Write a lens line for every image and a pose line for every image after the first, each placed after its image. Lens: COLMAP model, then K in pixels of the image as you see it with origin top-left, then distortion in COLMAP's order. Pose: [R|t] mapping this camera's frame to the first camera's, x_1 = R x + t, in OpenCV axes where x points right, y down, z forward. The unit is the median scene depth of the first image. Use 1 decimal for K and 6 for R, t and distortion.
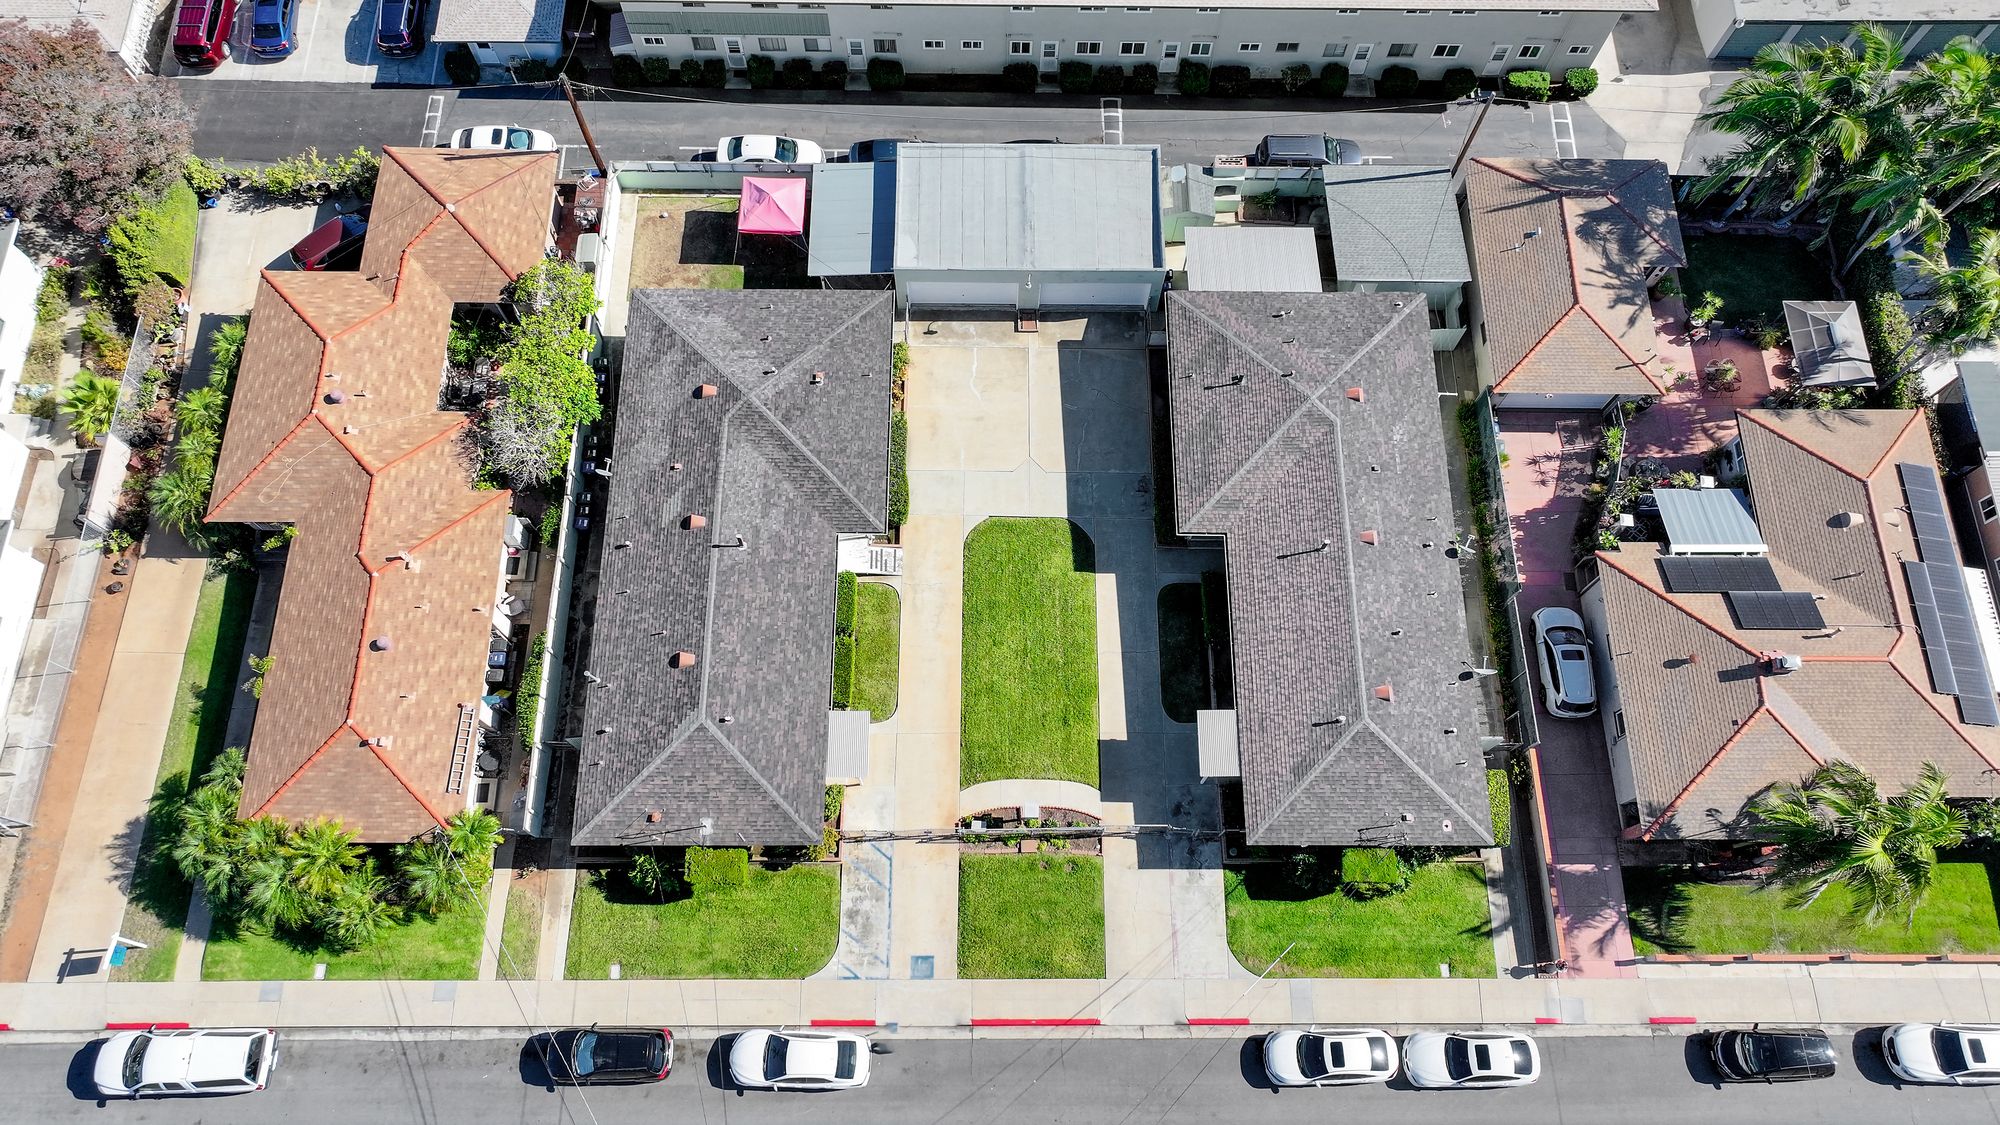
lens RADIAL K [[1400.8, 0, 1008.7], [0, 1400.8, 559.8], [0, 0, 1]] dist [0.005080, 0.004276]
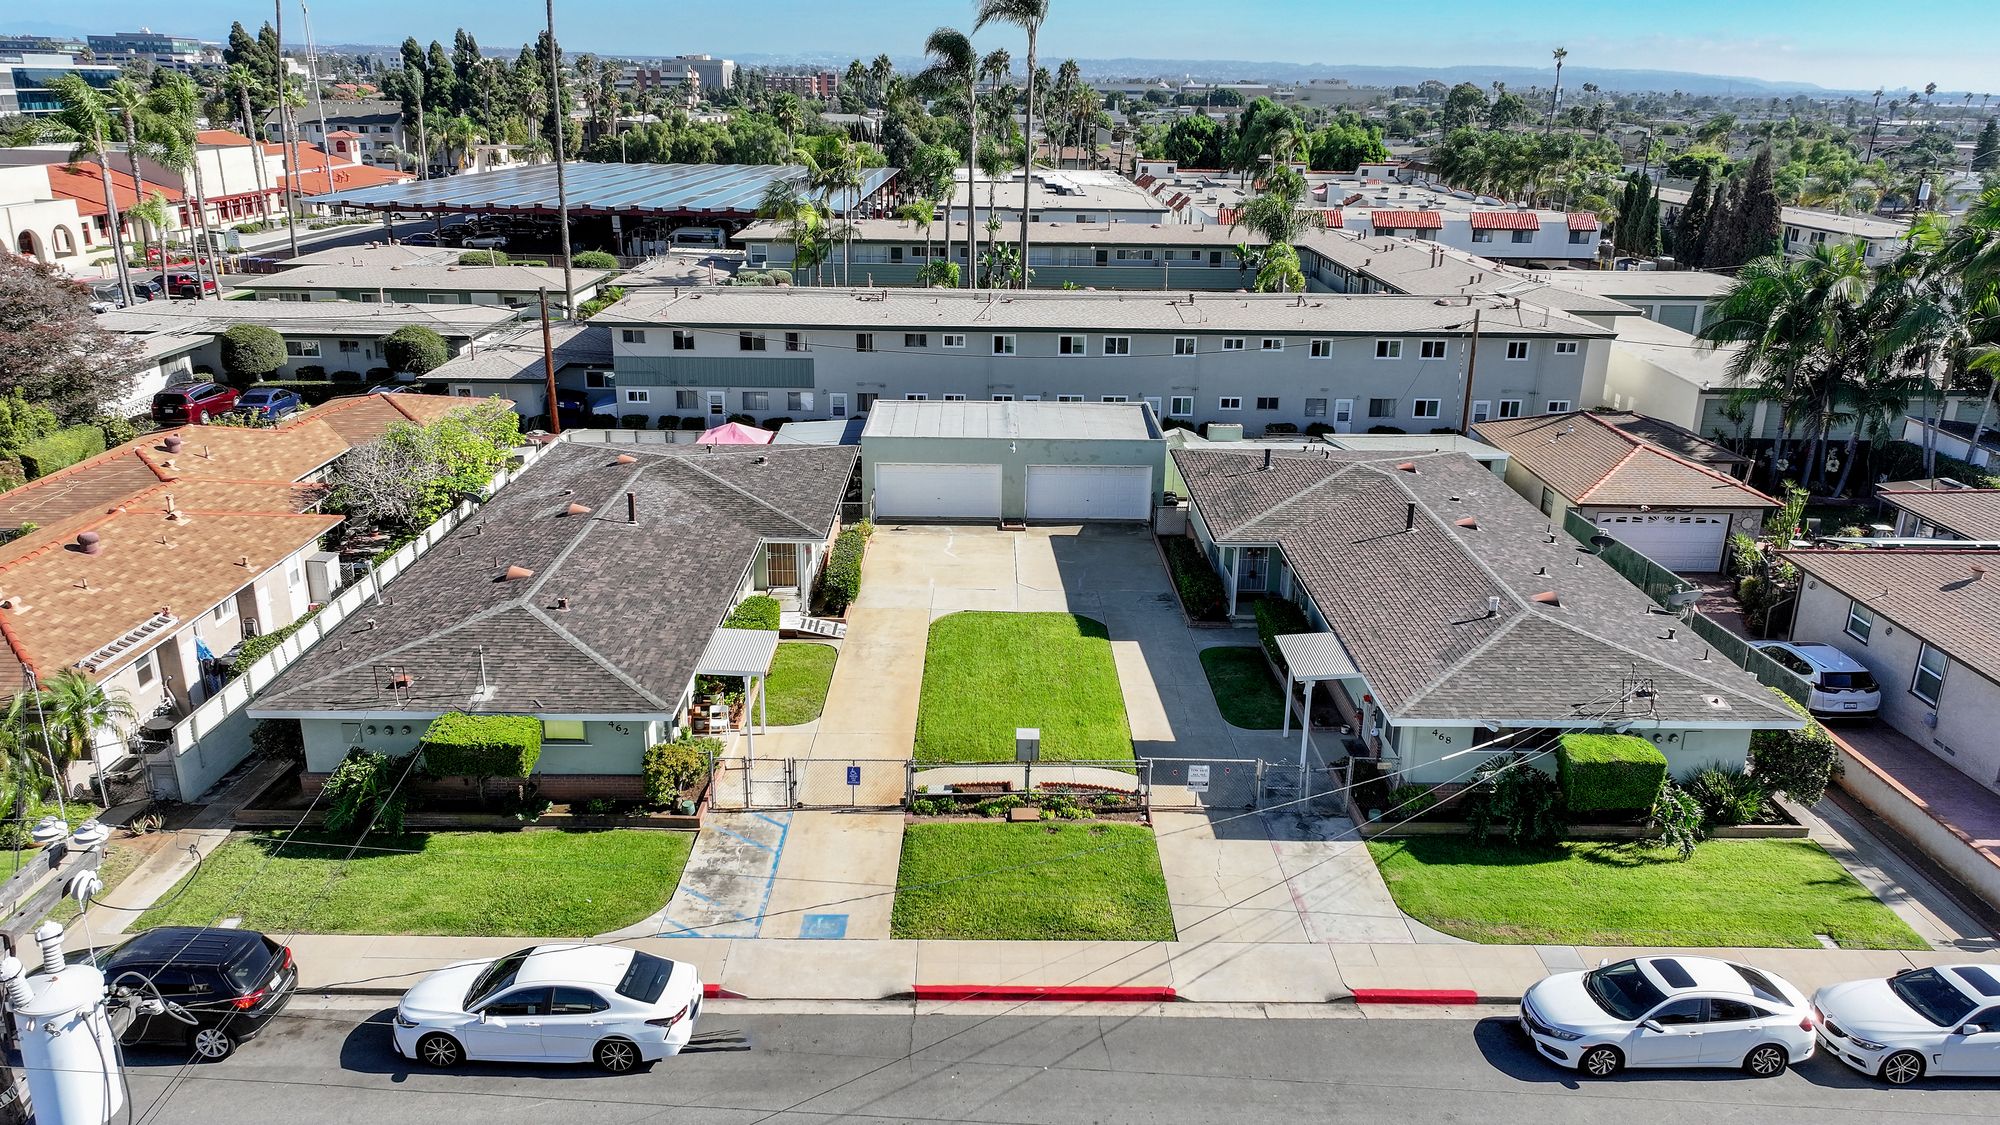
lens RADIAL K [[1403.2, 0, 1007.8], [0, 1403.2, 561.1], [0, 0, 1]] dist [0.005135, 0.004267]
pose [[0.999938, -0.005673, 0.009572, 0.002506], [0.010988, 0.638959, -0.769162, 0.592868], [-0.001752, 0.769220, 0.638982, 0.549032]]
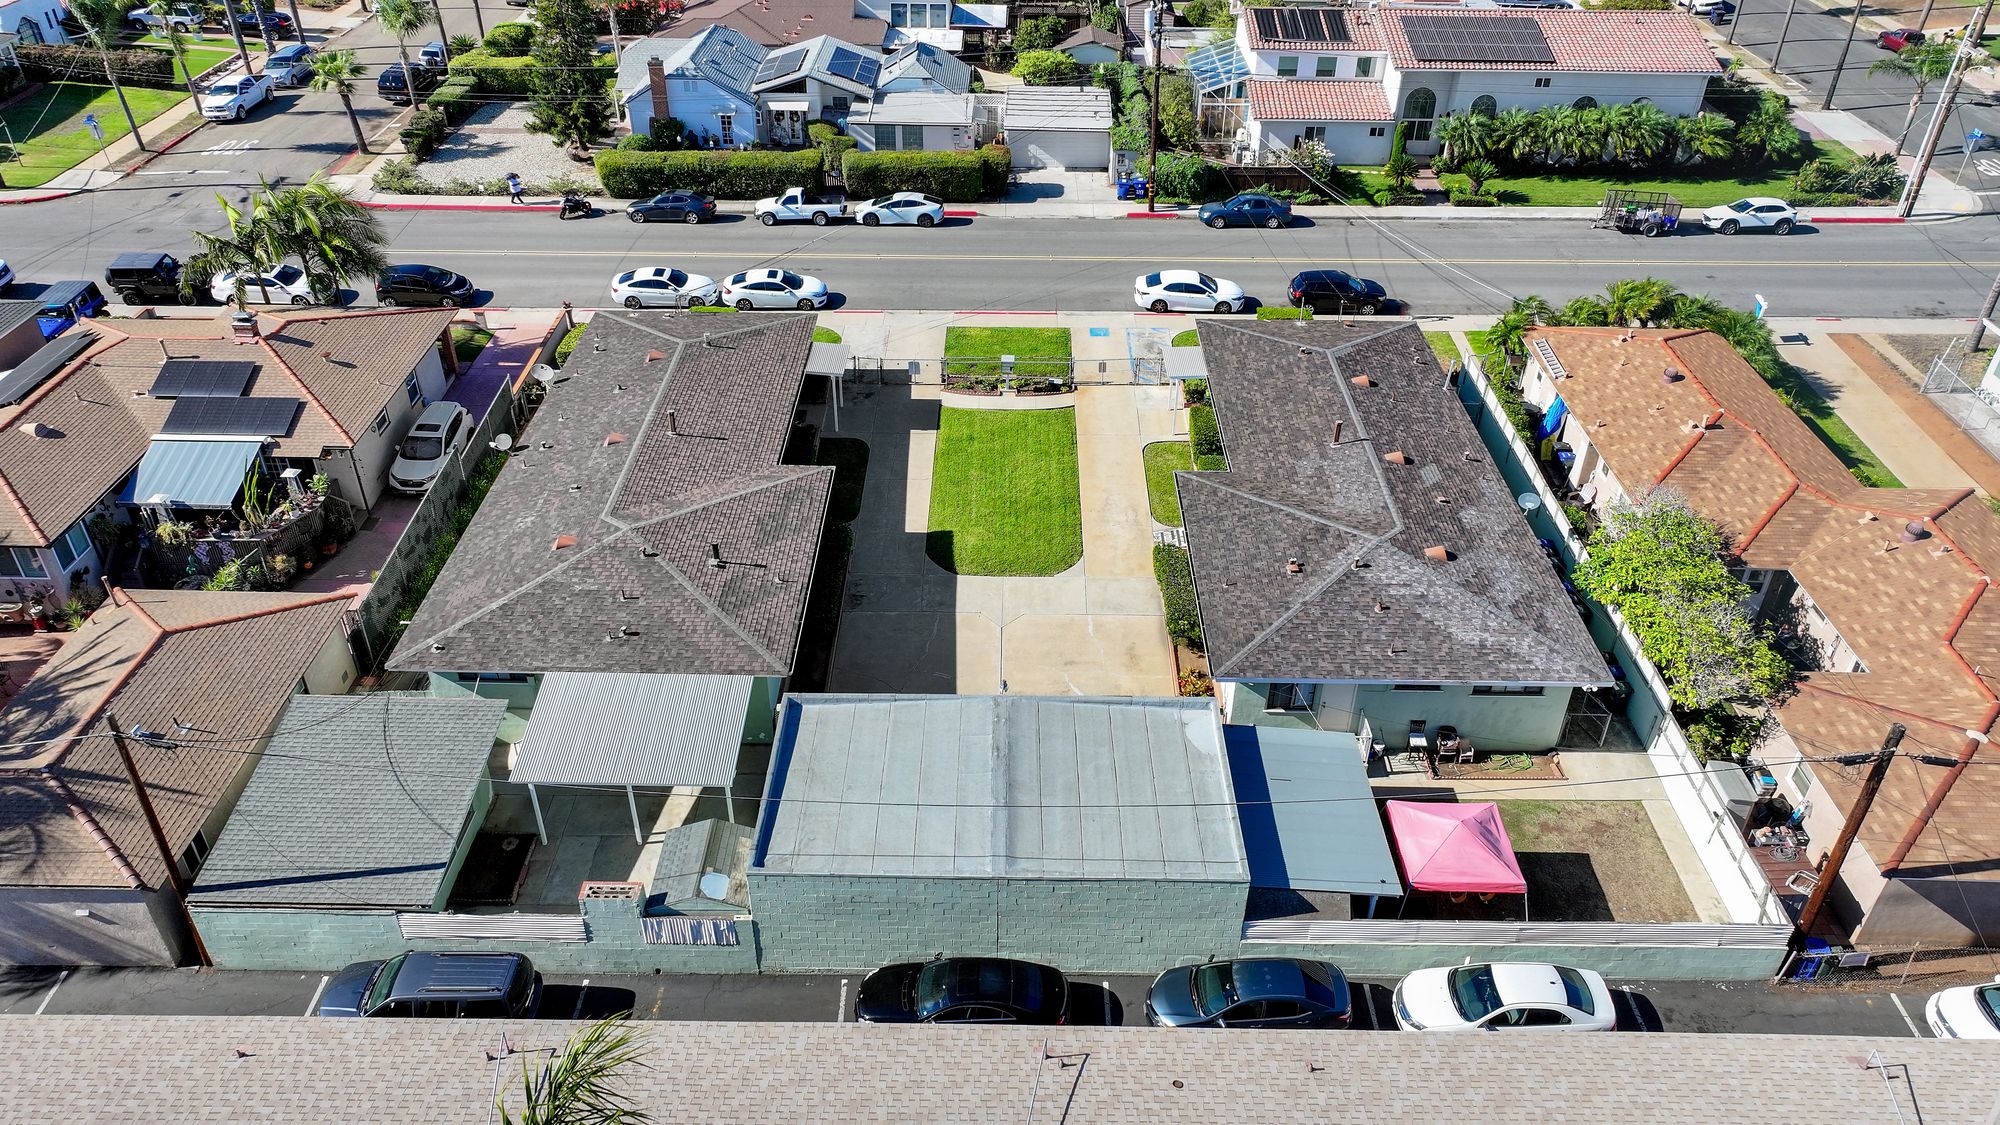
lens RADIAL K [[1400.8, 0, 1008.7], [0, 1400.8, 559.8], [0, 0, 1]] dist [0.005080, 0.004276]
pose [[-0.999533, -0.028832, -0.010117, 0.022448], [-0.003045, -0.235469, 0.971877, -0.901129], [-0.030403, 0.971454, 0.235271, 0.888360]]
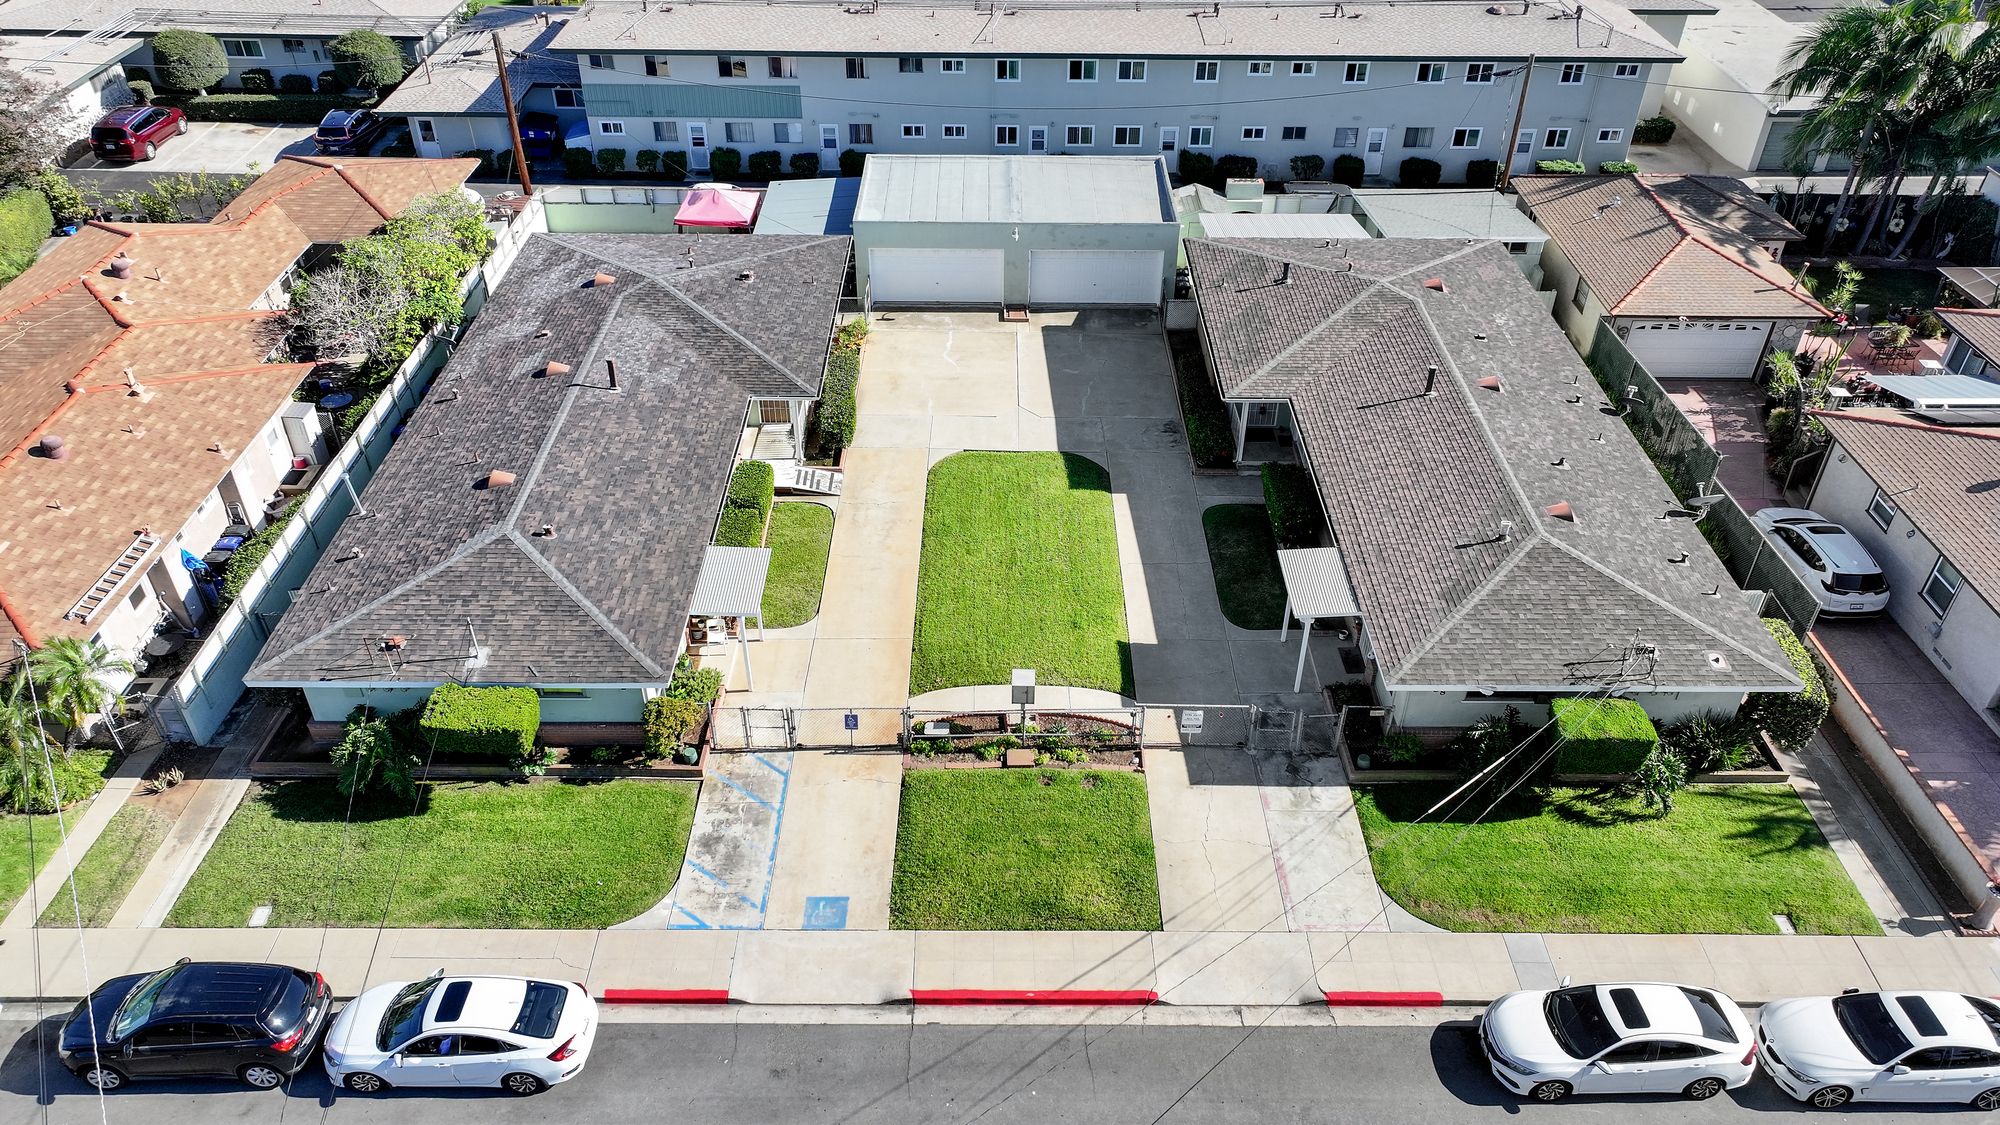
lens RADIAL K [[1402.9, 0, 1008.0], [0, 1402.9, 560.3], [0, 0, 1]] dist [0.003877, 0.006656]
pose [[0.999970, -0.007443, -0.001973, 0.011336], [0.005218, 0.843414, -0.537239, 0.458740], [0.005663, 0.537213, 0.843428, 0.454365]]
